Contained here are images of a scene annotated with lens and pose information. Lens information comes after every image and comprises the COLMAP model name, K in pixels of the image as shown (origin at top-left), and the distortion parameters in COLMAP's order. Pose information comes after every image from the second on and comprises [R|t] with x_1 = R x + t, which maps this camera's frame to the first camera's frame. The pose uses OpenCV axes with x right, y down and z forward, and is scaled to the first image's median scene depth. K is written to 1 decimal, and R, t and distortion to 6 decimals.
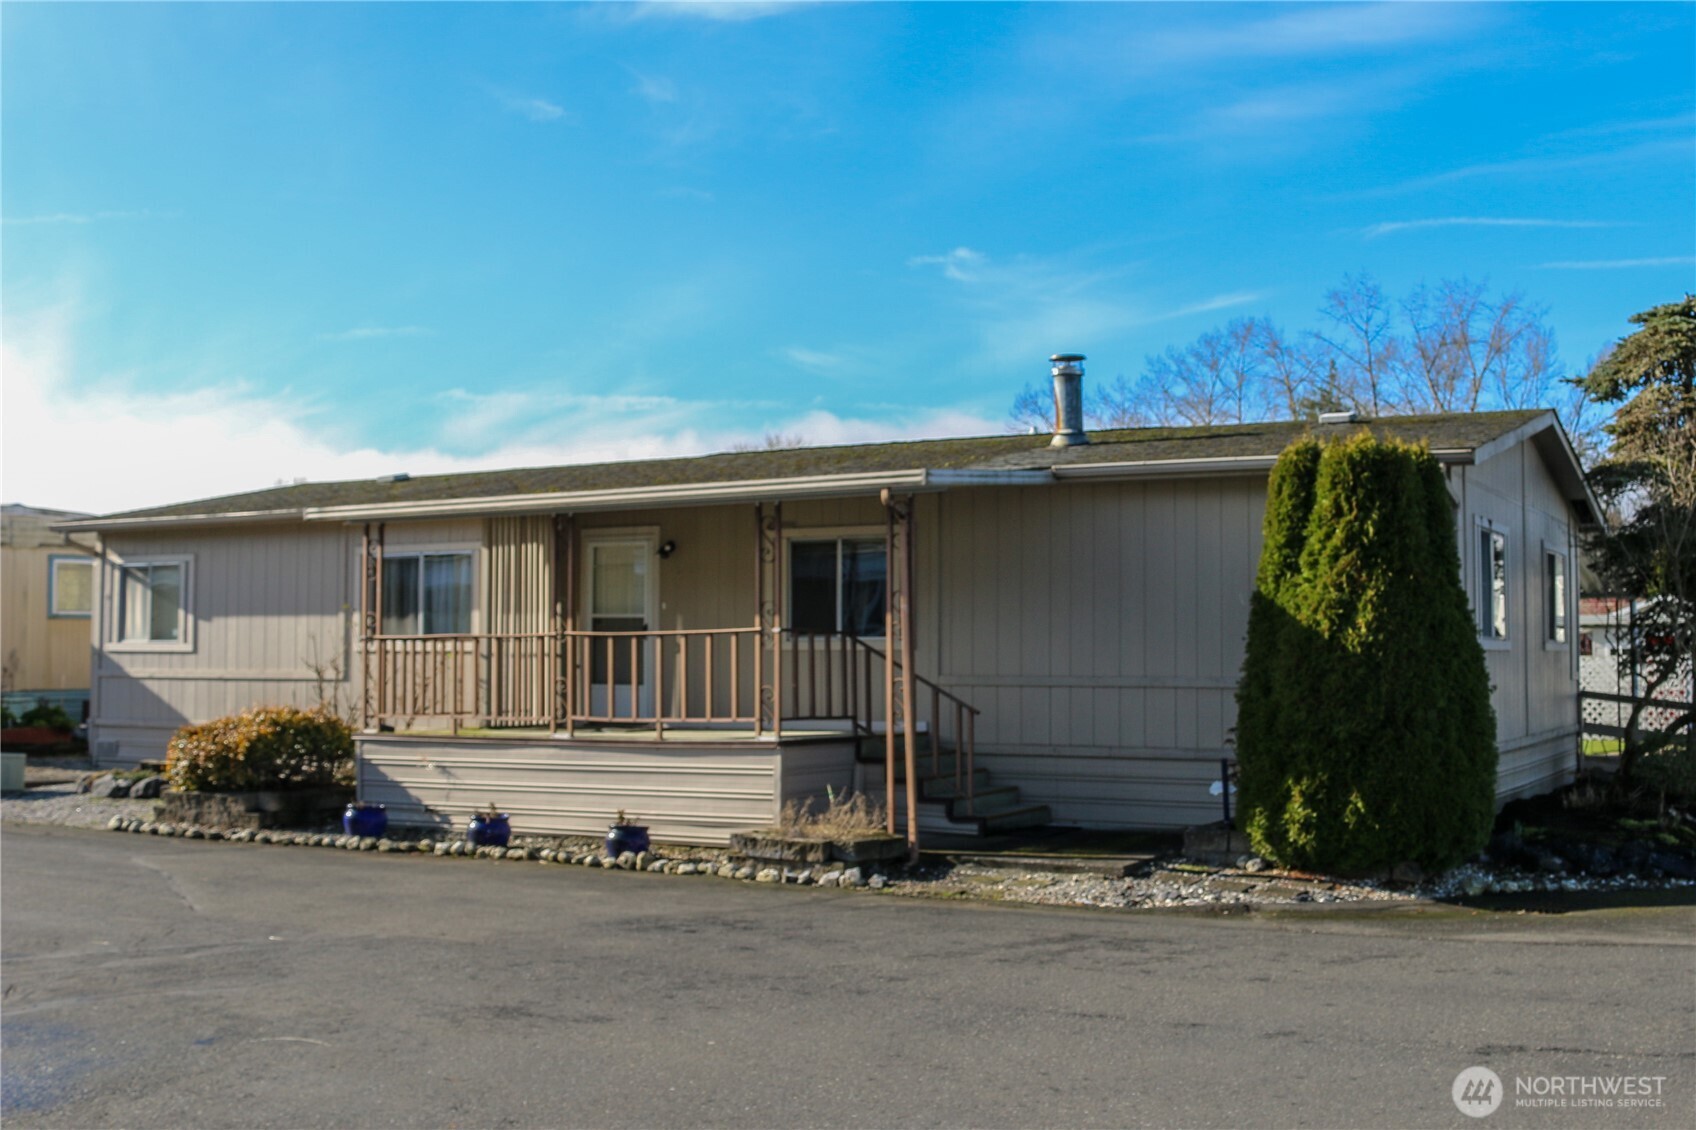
lens RADIAL K [[1576.8, 0, 847.9], [0, 1576.8, 610.9], [0, 0, 1]] dist [-0.169947, 0.214257]
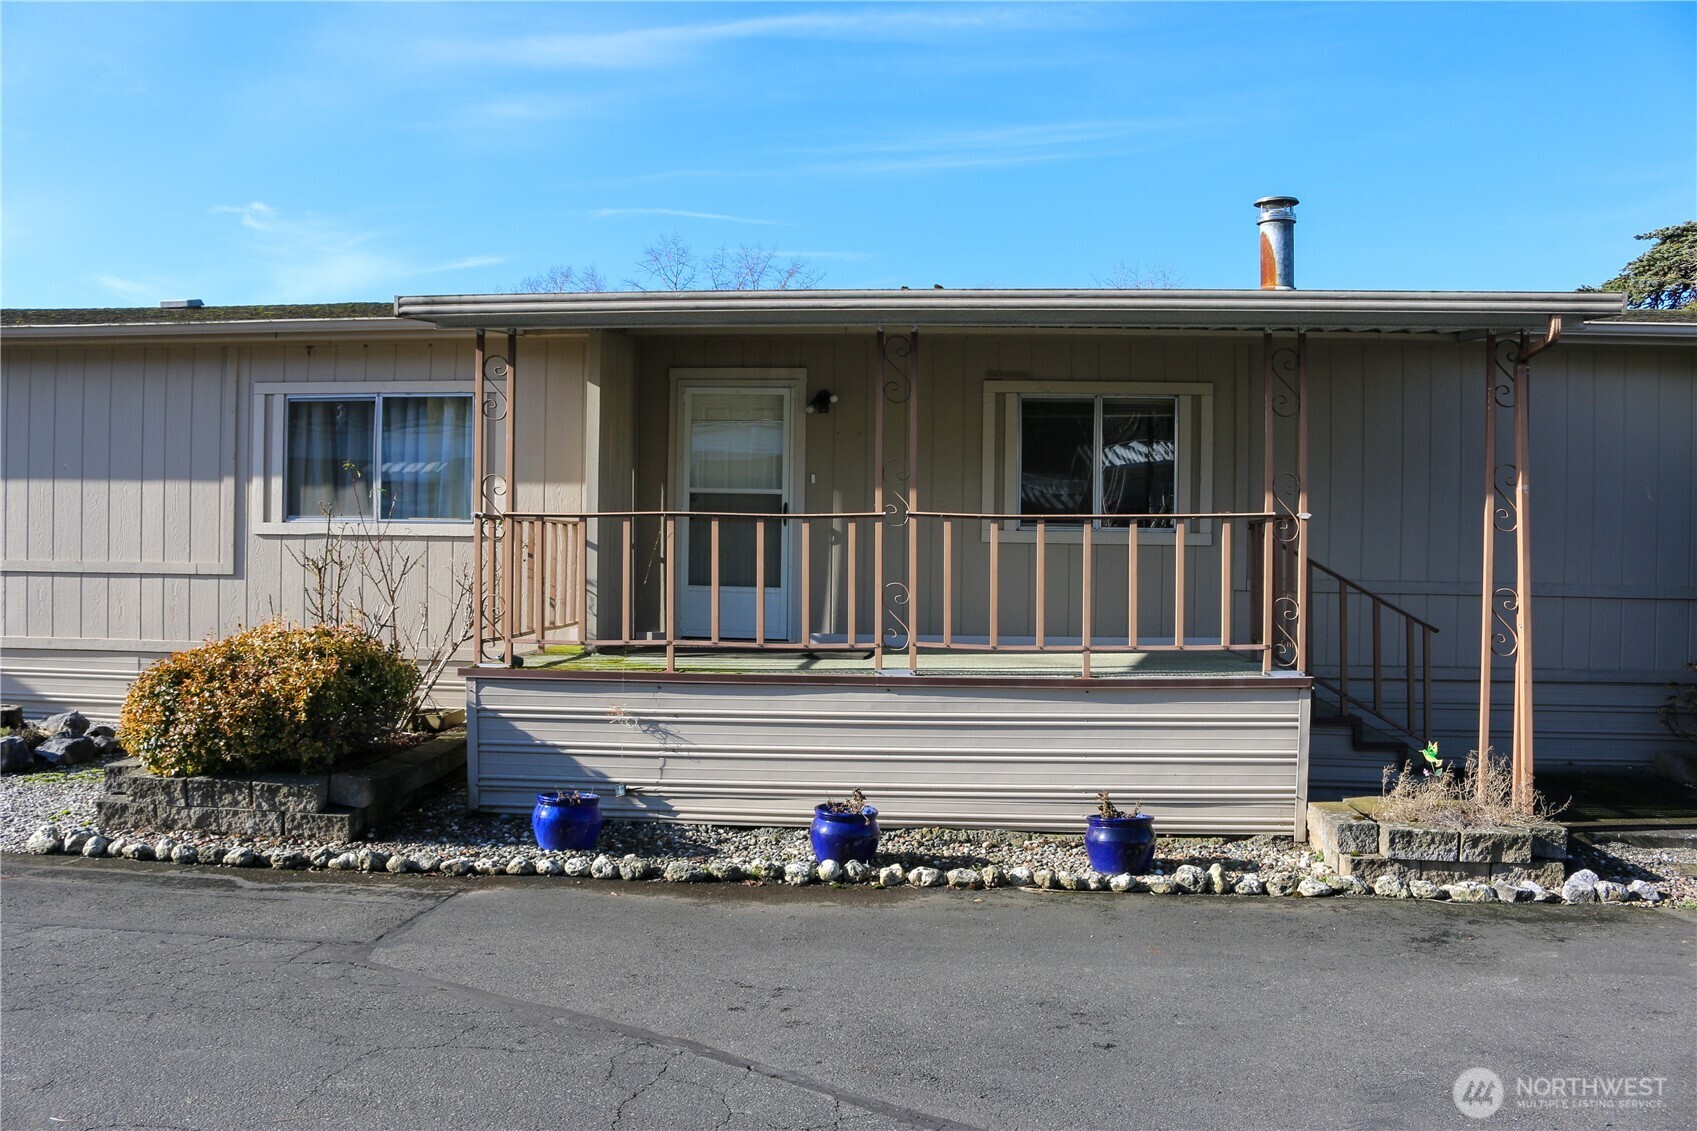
lens RADIAL K [[1387.3, 0, 832.5], [0, 1387.3, 564.1], [0, 0, 1]] dist [-0.160607, 0.128524]
pose [[0.930478, 0.009625, 0.366221, -0.391835], [-0.024446, 0.999058, 0.035855, 0.014840], [-0.365531, -0.042315, 0.929837, 0.455183]]
